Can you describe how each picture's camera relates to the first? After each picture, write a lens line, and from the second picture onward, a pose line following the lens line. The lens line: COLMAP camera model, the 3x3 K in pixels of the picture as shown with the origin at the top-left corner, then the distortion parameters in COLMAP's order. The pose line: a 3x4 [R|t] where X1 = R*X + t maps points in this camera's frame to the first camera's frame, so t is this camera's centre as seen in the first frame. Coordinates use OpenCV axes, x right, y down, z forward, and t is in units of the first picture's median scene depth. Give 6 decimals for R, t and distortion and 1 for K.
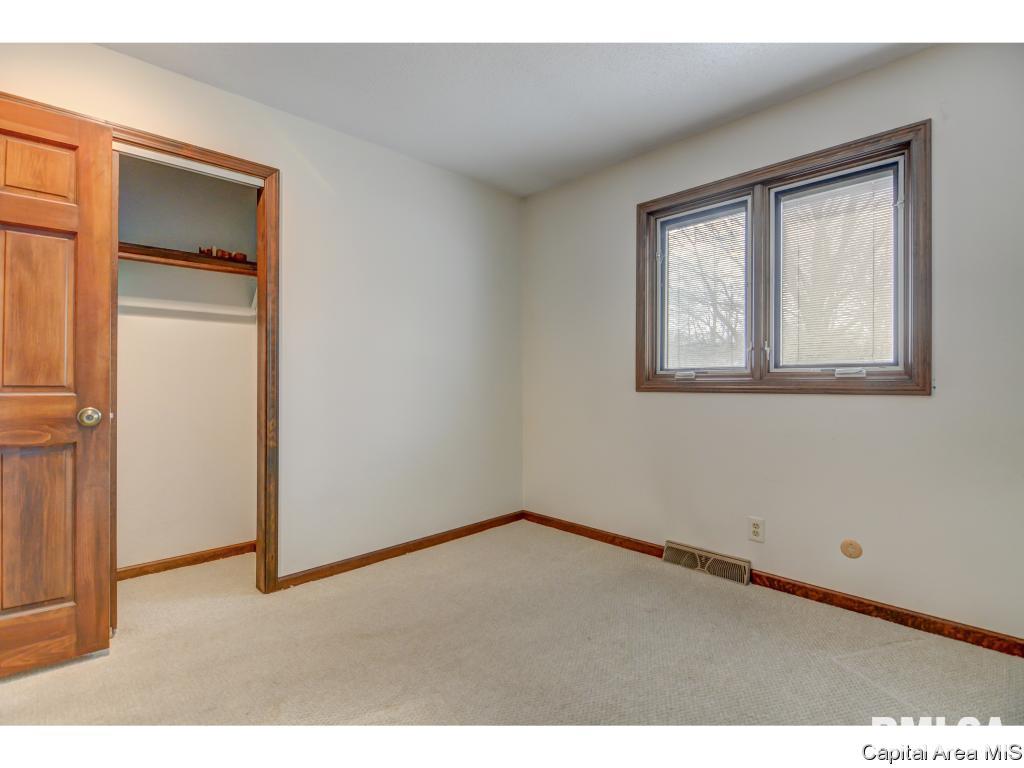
lens RADIAL K [[492.1, 0, 501.6], [0, 492.1, 382.8], [0, 0, 1]] dist [0.004423, -0.007017]
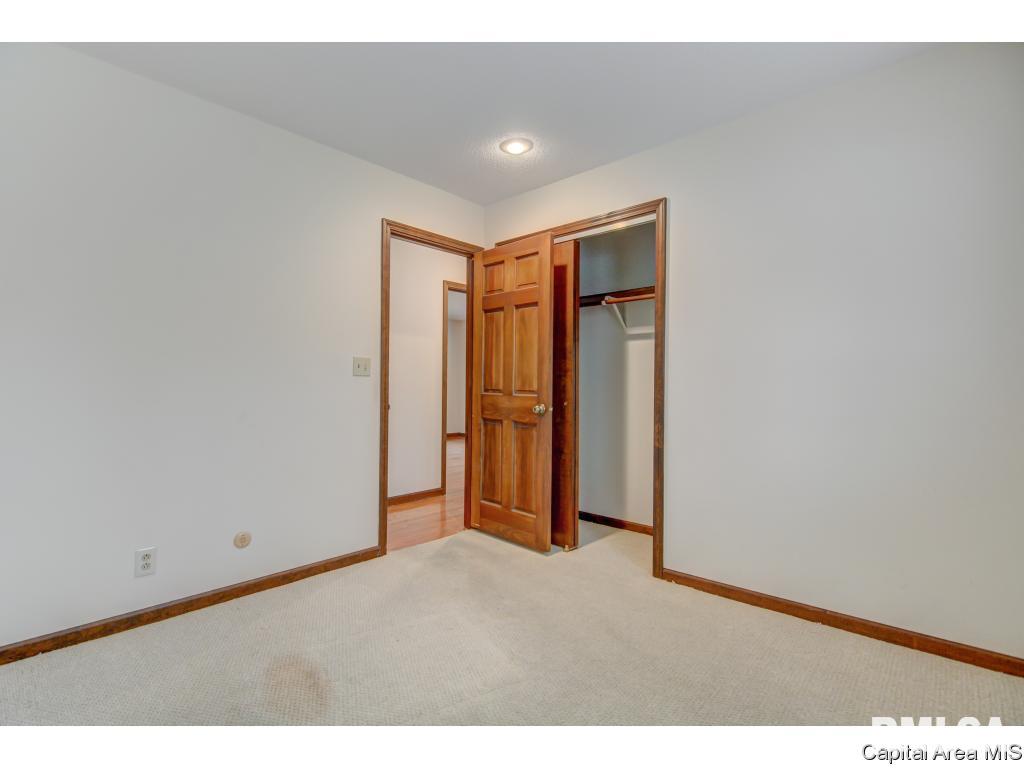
lens RADIAL K [[492.1, 0, 518.6], [0, 492.1, 389.4], [0, 0, 1]] dist [0.004423, -0.007017]
pose [[0.071213, 0.003173, -0.997456, 0.573616], [-0.013273, 0.999909, 0.002233, -0.000923], [0.997373, 0.013080, 0.071248, 0.548489]]
